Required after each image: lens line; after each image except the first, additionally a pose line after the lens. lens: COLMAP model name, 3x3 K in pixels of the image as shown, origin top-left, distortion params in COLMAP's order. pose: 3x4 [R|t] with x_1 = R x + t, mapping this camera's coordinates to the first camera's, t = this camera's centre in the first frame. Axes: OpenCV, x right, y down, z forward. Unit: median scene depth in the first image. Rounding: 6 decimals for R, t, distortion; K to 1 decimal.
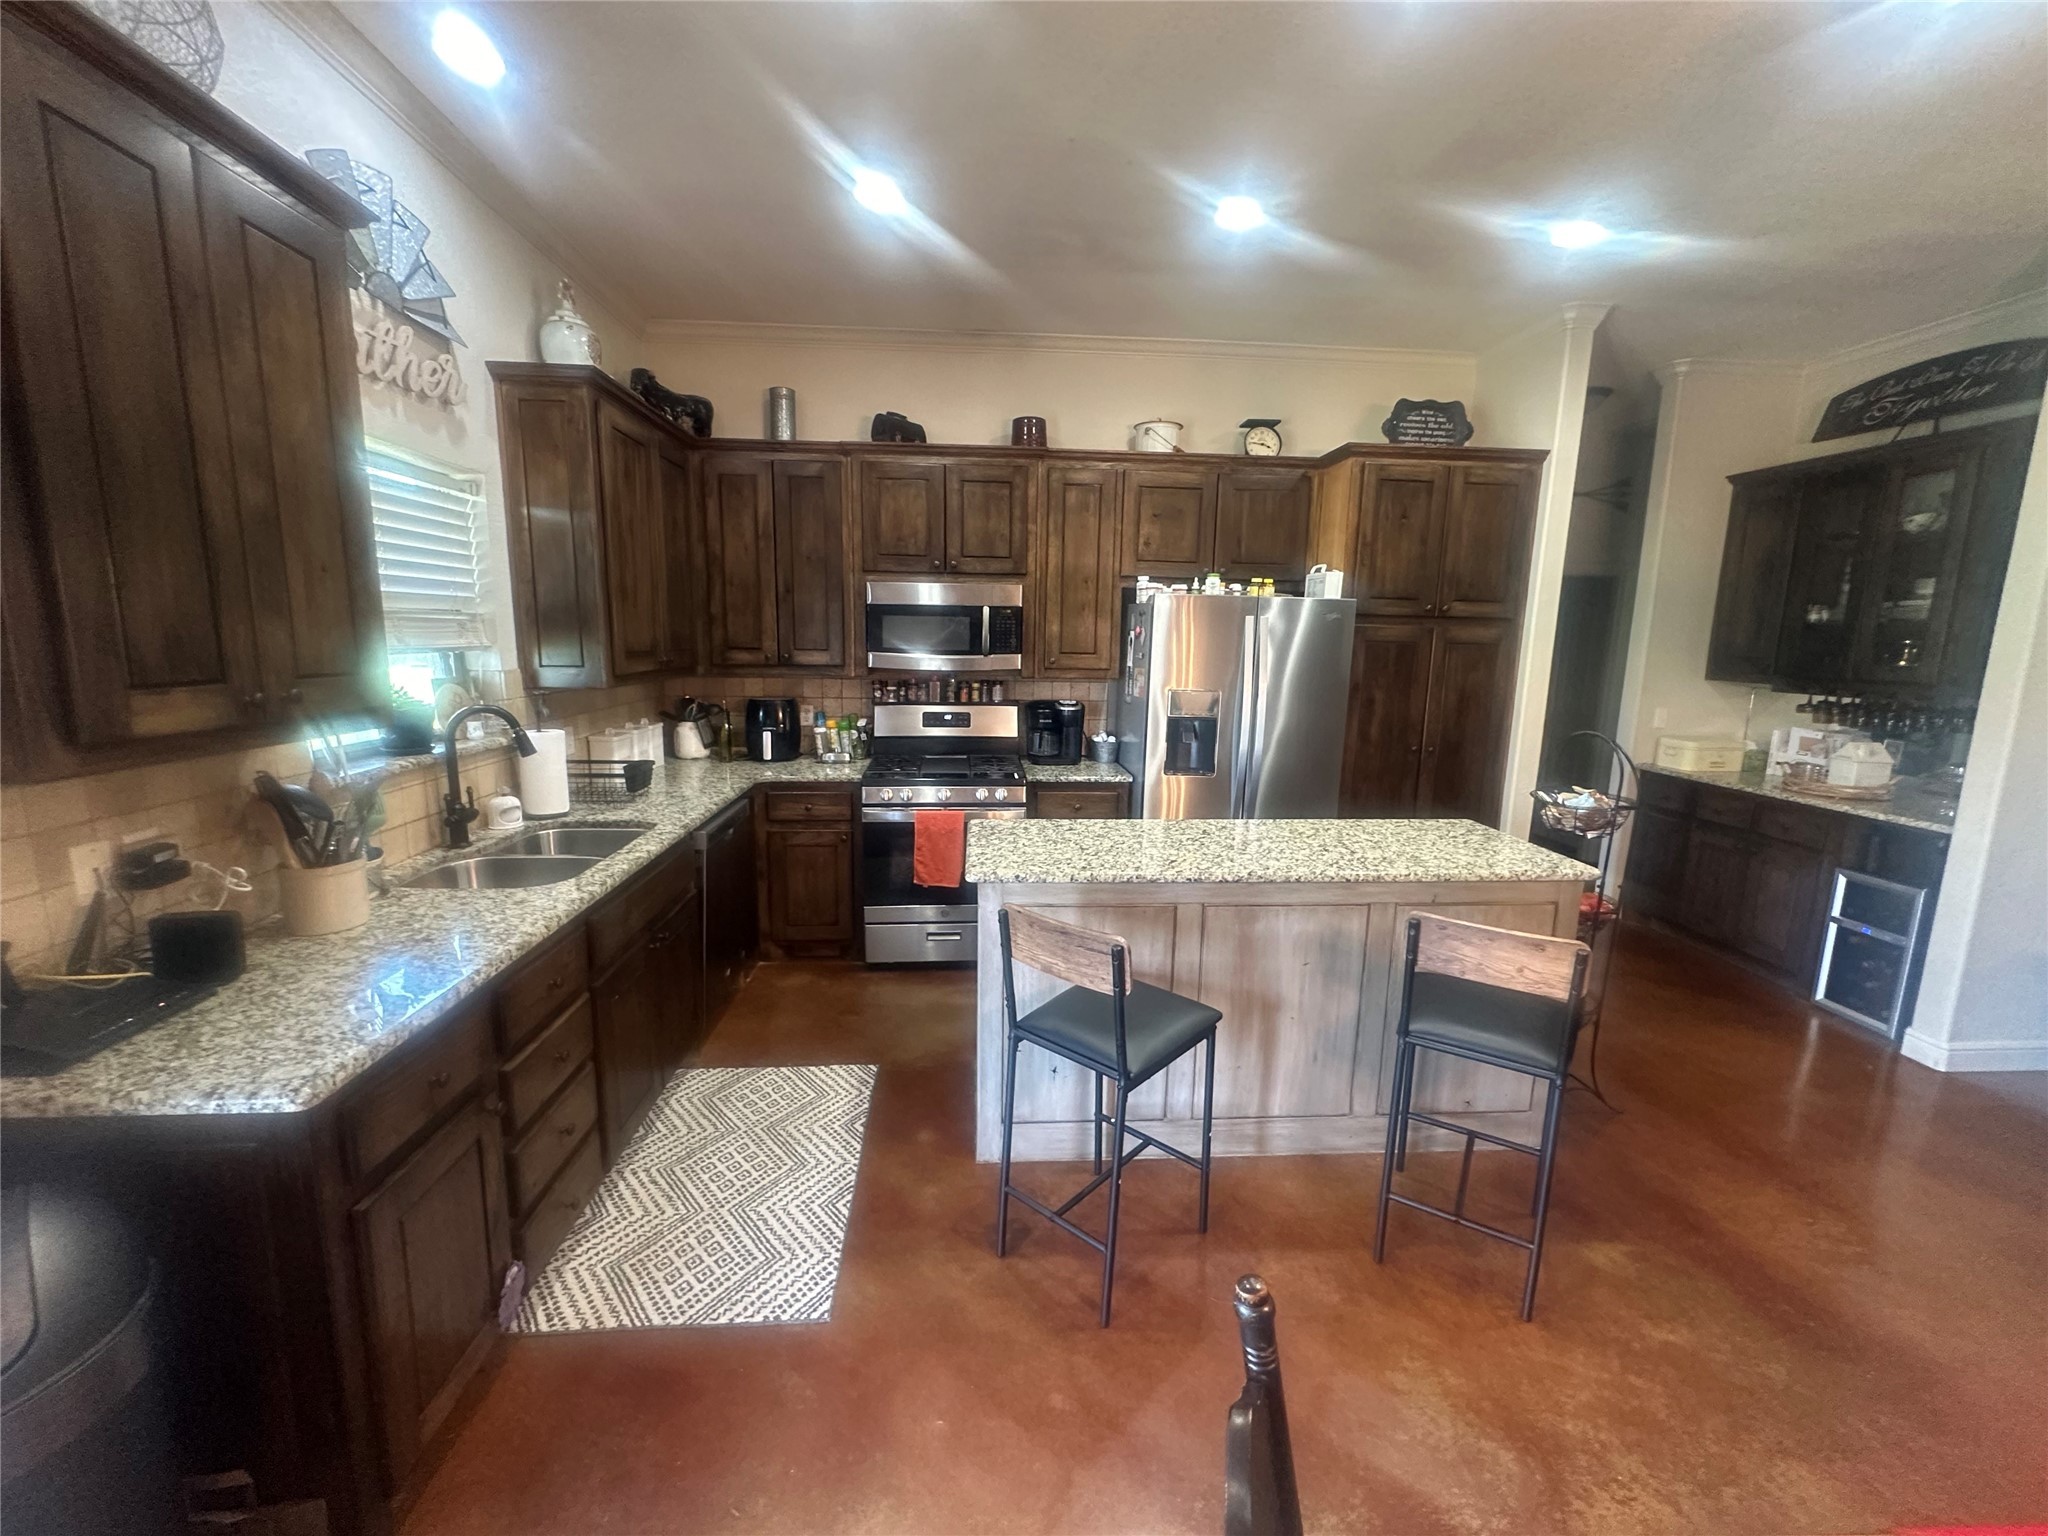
lens RADIAL K [[820.5, 0, 1024.0], [0, 820.5, 768.0], [0, 0, 1]] dist [0.000546, 0.000101]
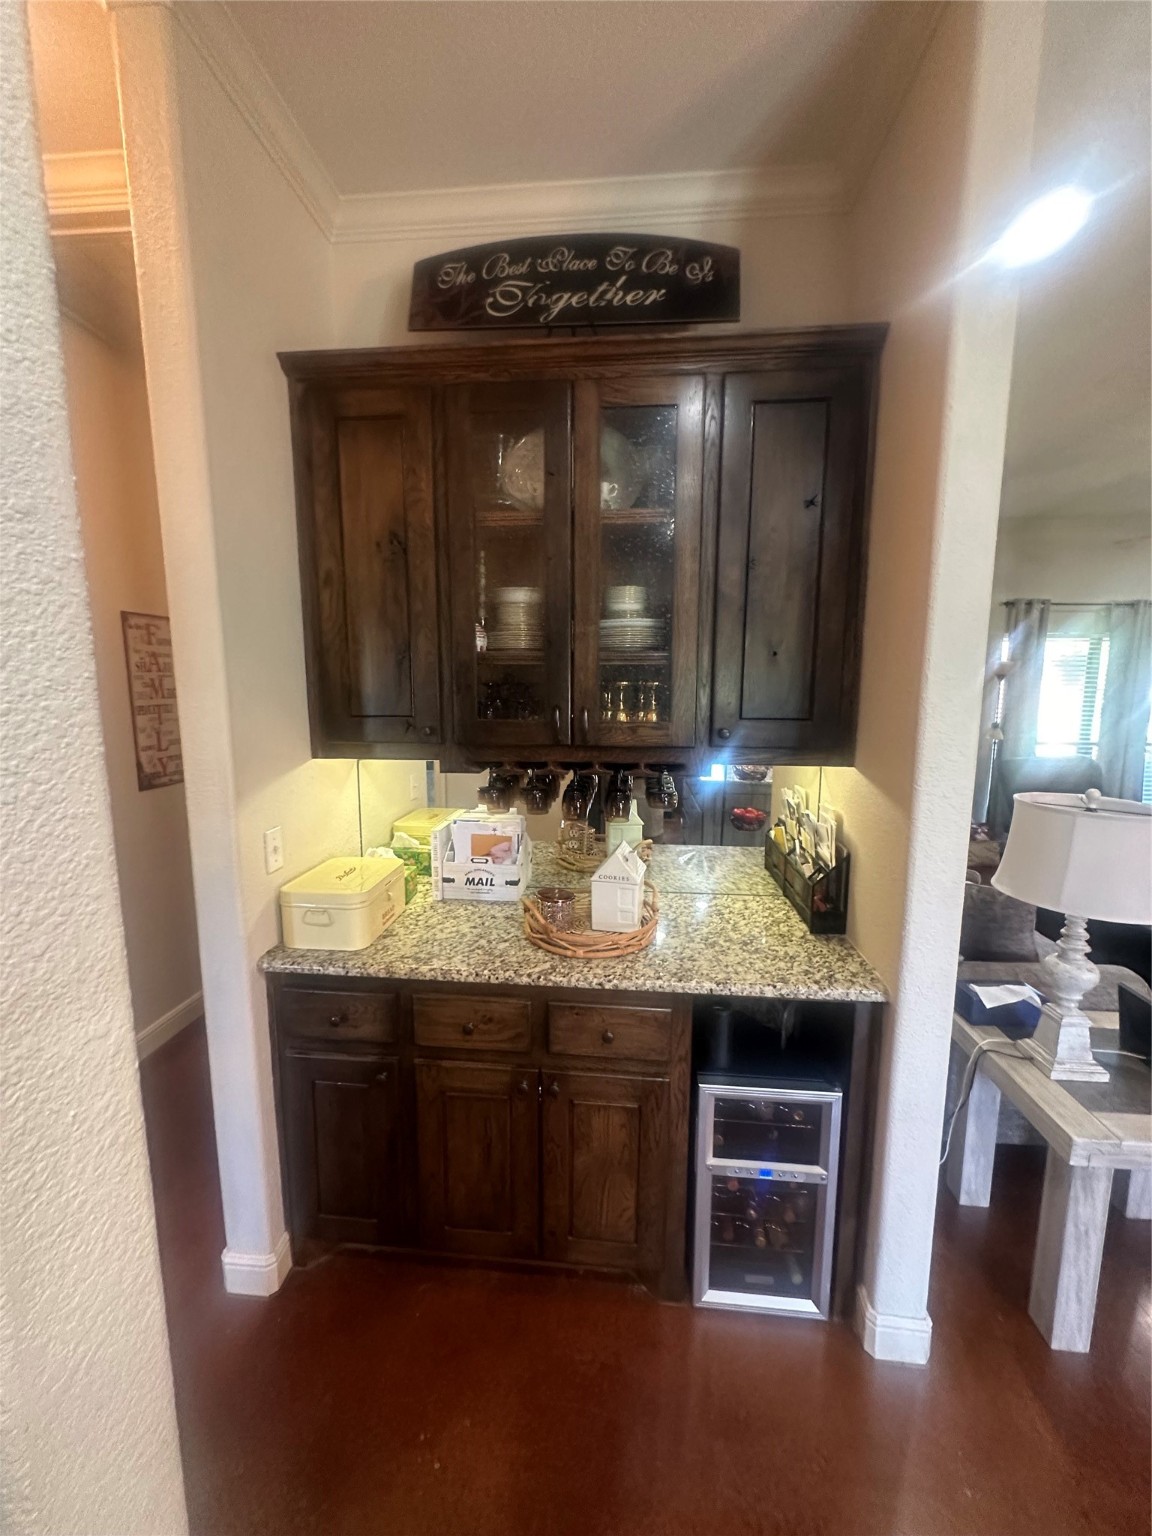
lens RADIAL K [[615.3, 0, 576.0], [0, 615.3, 768.0], [0, 0, 1]] dist [0.000546, 0.000101]
pose [[0.150660, -0.146601, 0.977655, 0.542706], [0.168707, 0.978249, 0.120691, -0.141134], [-0.974084, 0.146754, 0.172116, 0.890846]]
